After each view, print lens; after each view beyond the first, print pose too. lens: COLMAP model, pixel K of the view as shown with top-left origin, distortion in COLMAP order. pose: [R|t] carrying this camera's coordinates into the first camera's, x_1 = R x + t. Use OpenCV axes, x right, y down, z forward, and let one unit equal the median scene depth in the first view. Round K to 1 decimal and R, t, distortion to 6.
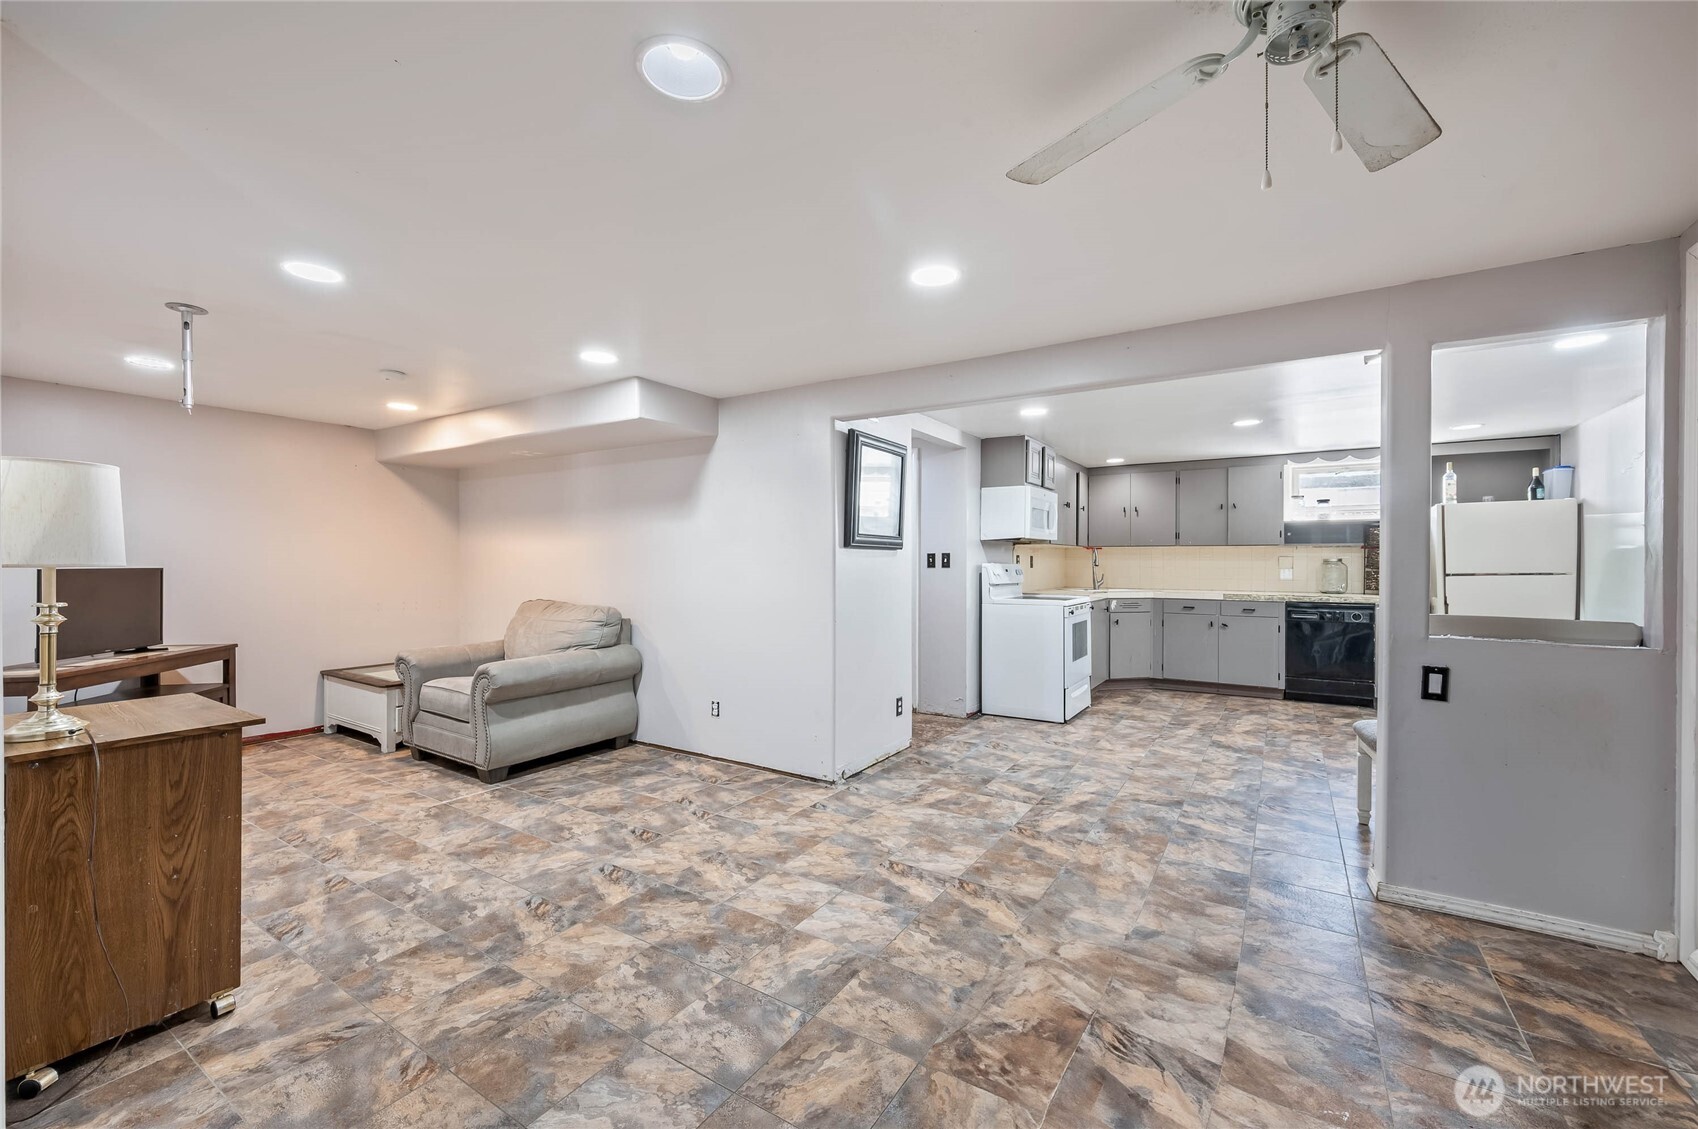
lens RADIAL K [[694.7, 0, 833.8], [0, 694.7, 569.3], [0, 0, 1]] dist [0.003278, 0.000225]
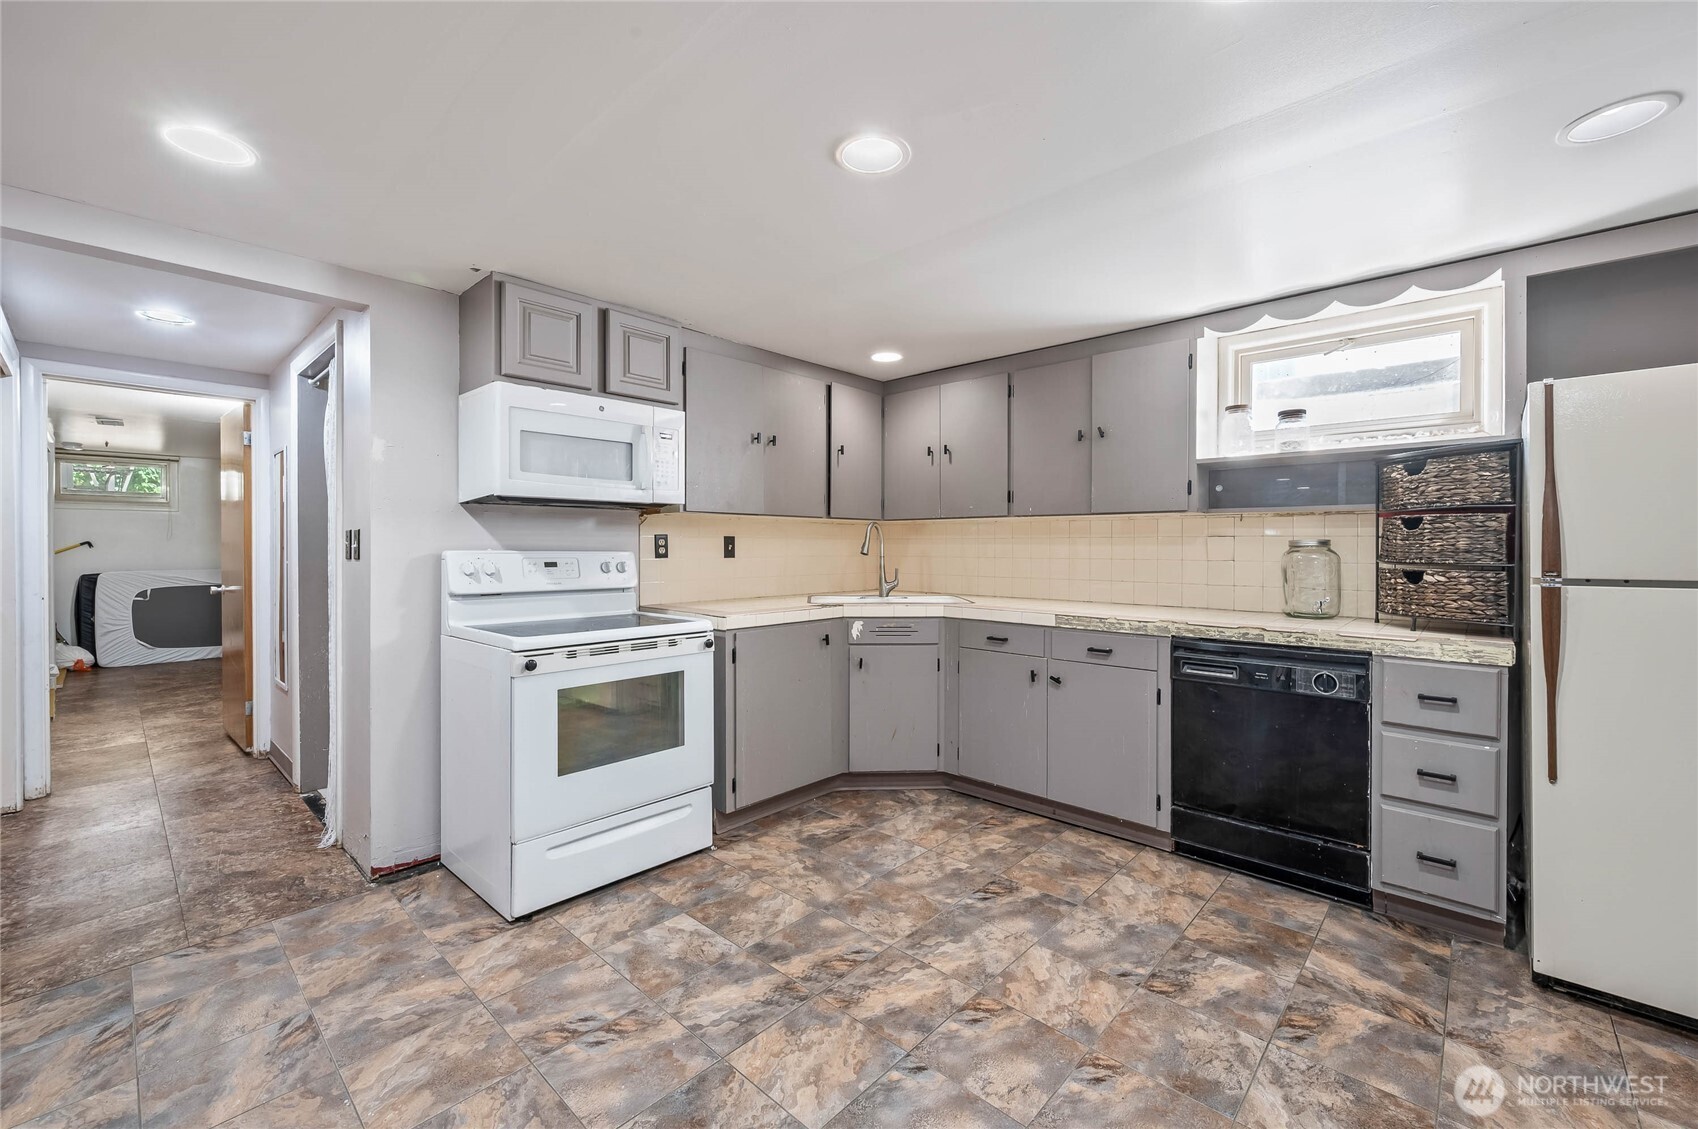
lens RADIAL K [[694.7, 0, 862.5], [0, 694.7, 550.0], [0, 0, 1]] dist [0.003278, 0.000225]
pose [[0.985088, 0.000356, -0.172048, 0.509243], [-0.001801, 0.999964, -0.008243, -0.003961], [0.172039, 0.008429, 0.985054, 0.507522]]
